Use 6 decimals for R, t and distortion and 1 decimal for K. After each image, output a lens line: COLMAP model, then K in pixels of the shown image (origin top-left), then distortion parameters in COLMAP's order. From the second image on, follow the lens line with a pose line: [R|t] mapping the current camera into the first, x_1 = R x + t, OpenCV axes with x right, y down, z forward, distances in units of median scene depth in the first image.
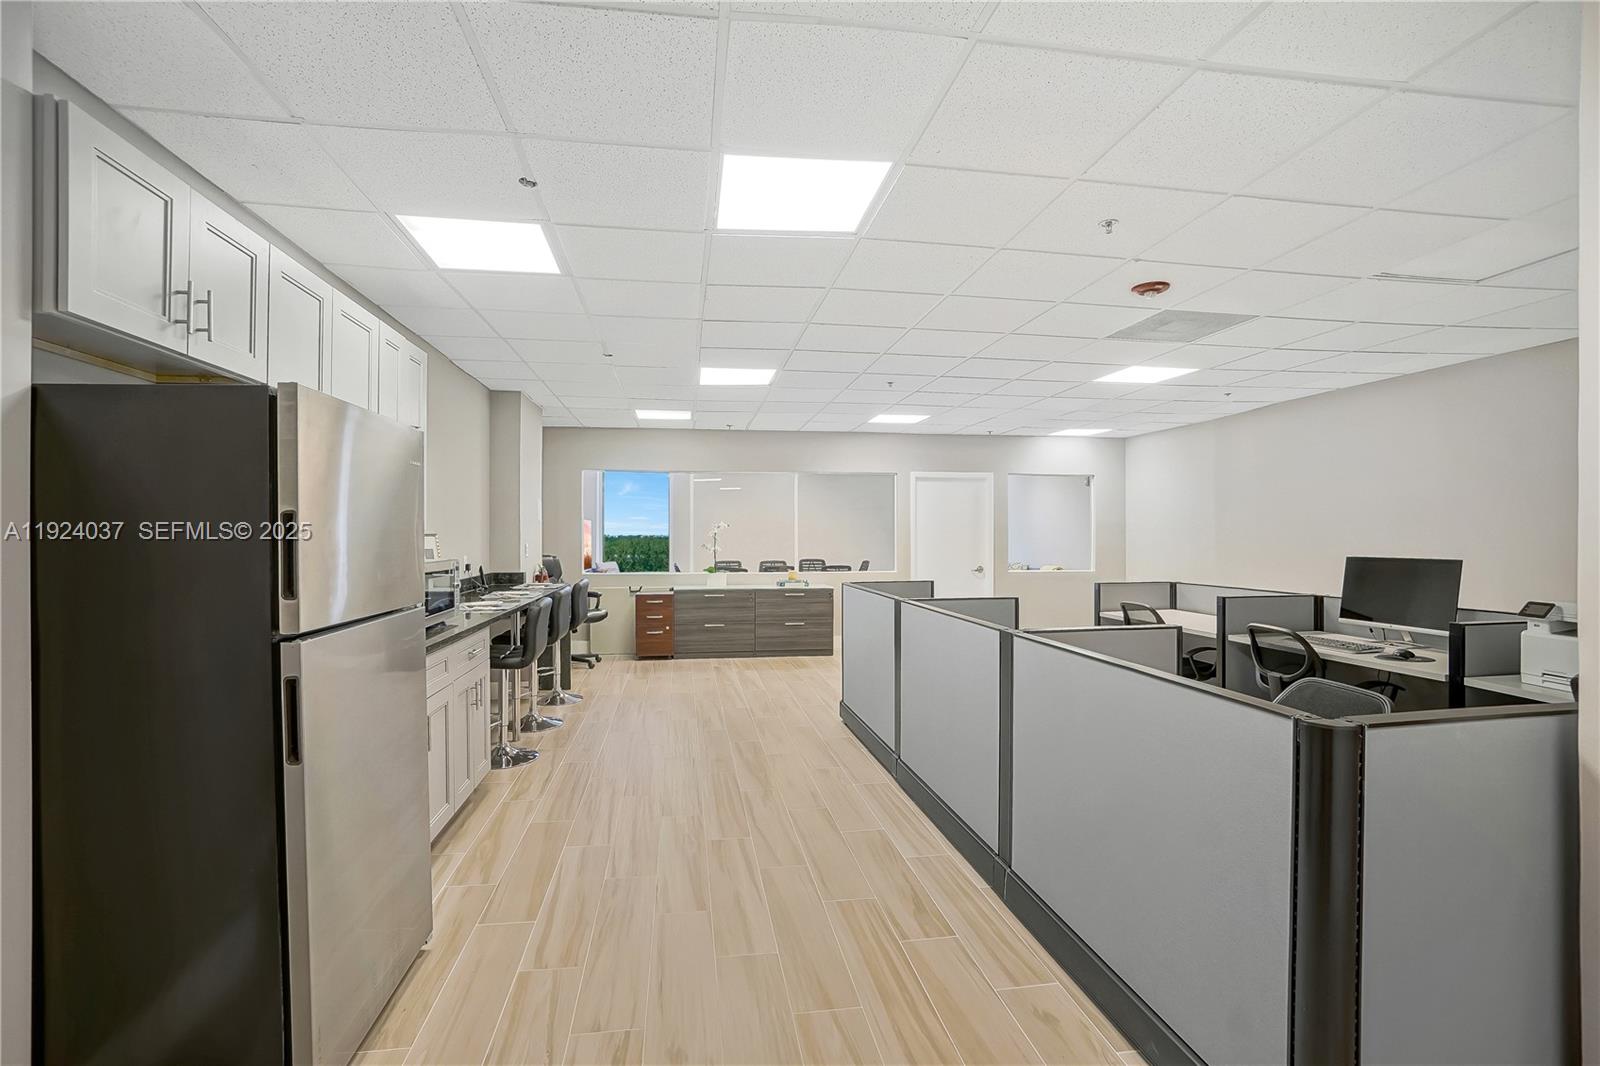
lens RADIAL K [[712.7, 0, 797.6], [0, 712.7, 535.7], [0, 0, 1]] dist [-0.010170, 0.000314]
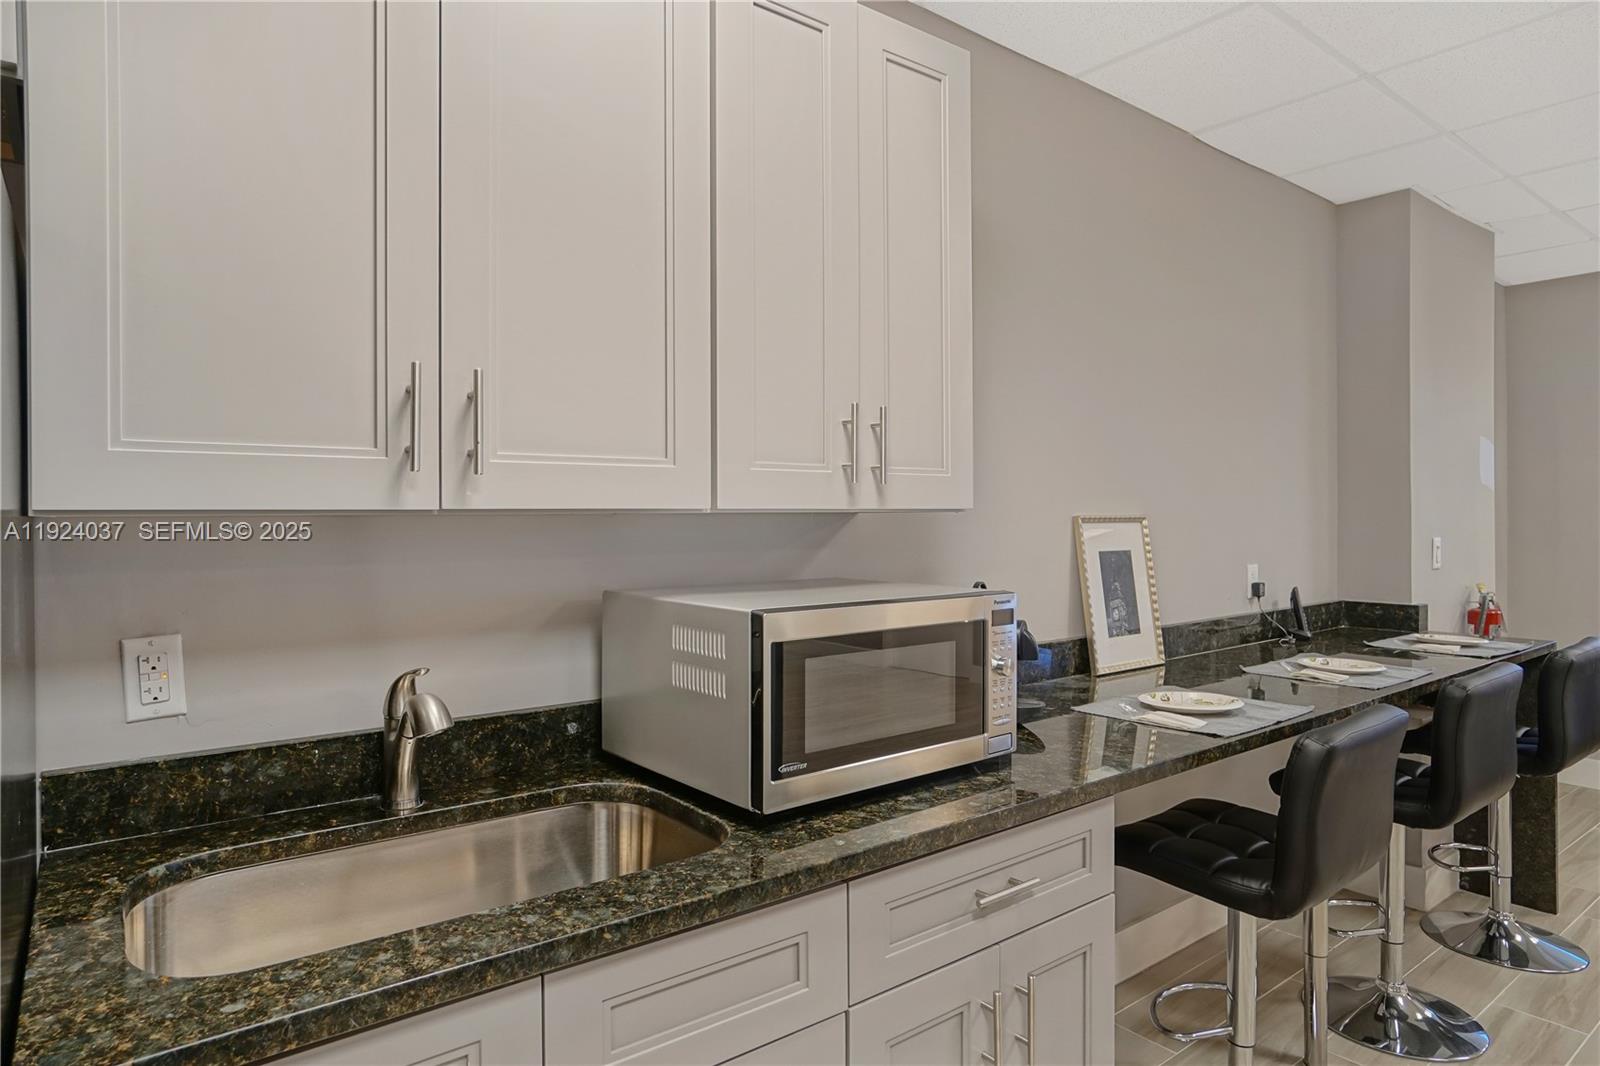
lens RADIAL K [[933.2, 0, 787.6], [0, 933.2, 533.2], [0, 0, 1]] dist [0.011136, -0.000085]
pose [[0.472485, 0.015551, -0.881202, -0.108246], [0.005279, 0.999776, 0.020474, -0.006903], [0.881323, -0.014325, 0.472297, 0.605514]]
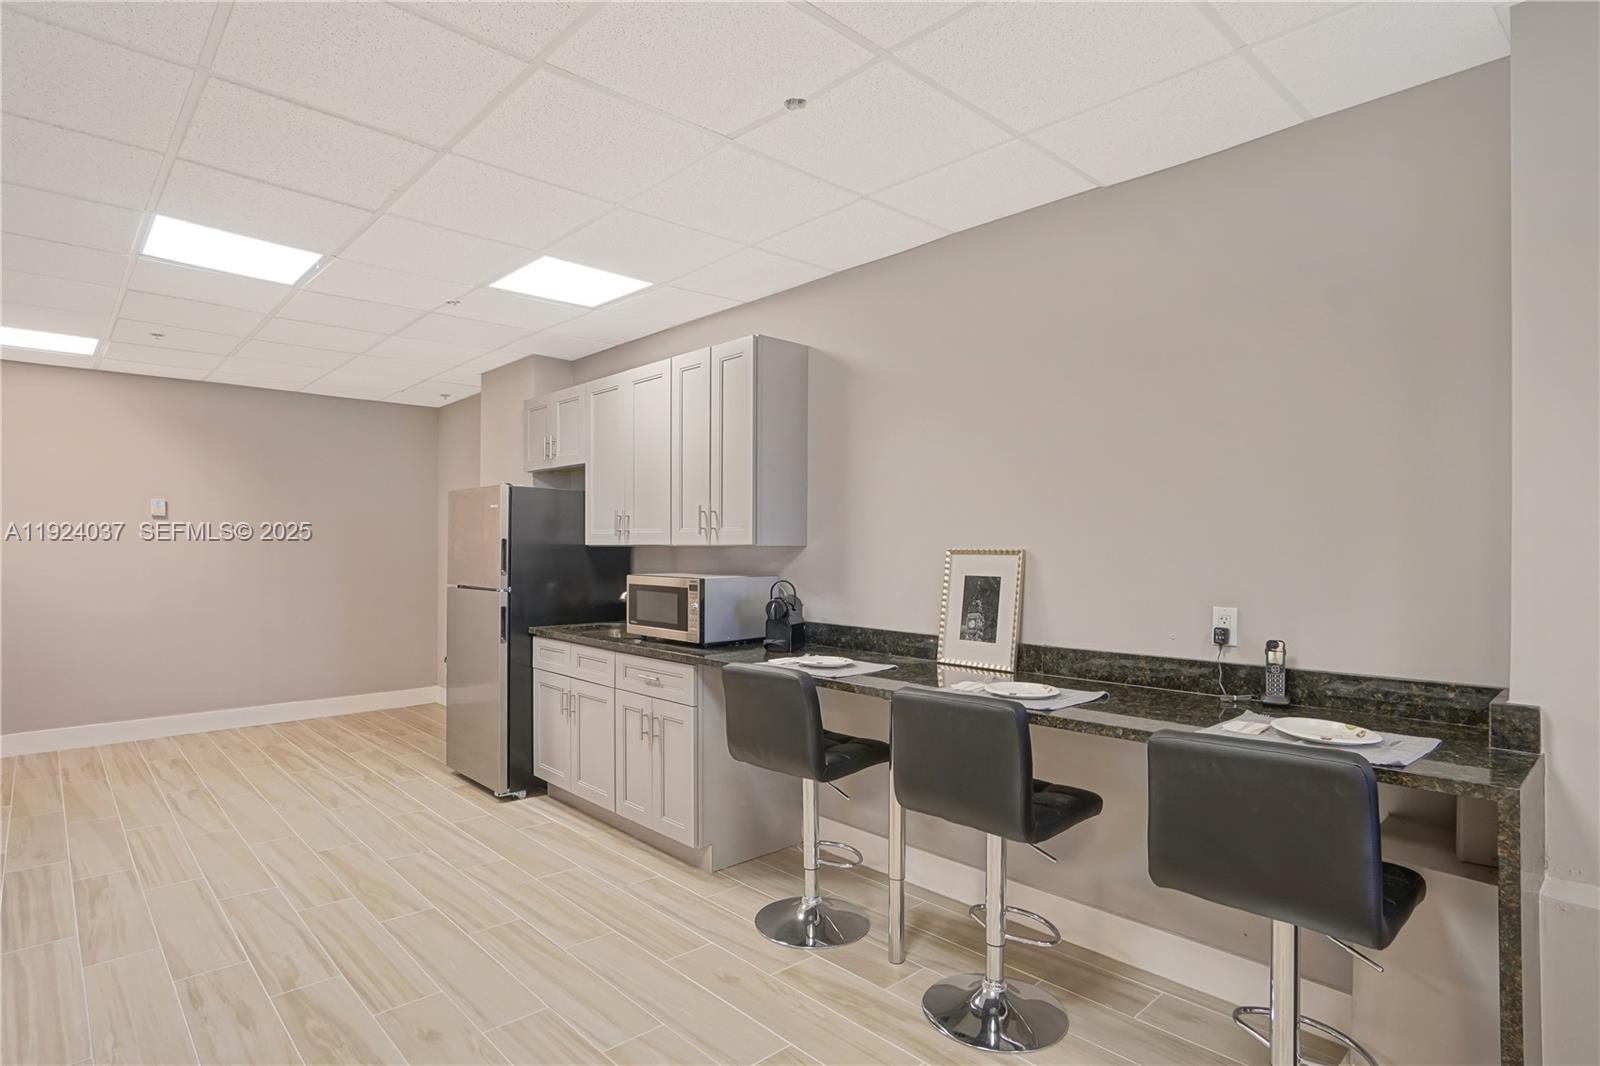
lens RADIAL K [[842.1, 0, 785.1], [0, 842.1, 544.6], [0, 0, 1]] dist [0.000057, 0.003034]
pose [[-0.837175, -0.003612, -0.546923, -0.002140], [-0.001347, 0.999989, -0.004542, -0.005386], [0.546933, -0.003066, -0.837171, 1.671564]]
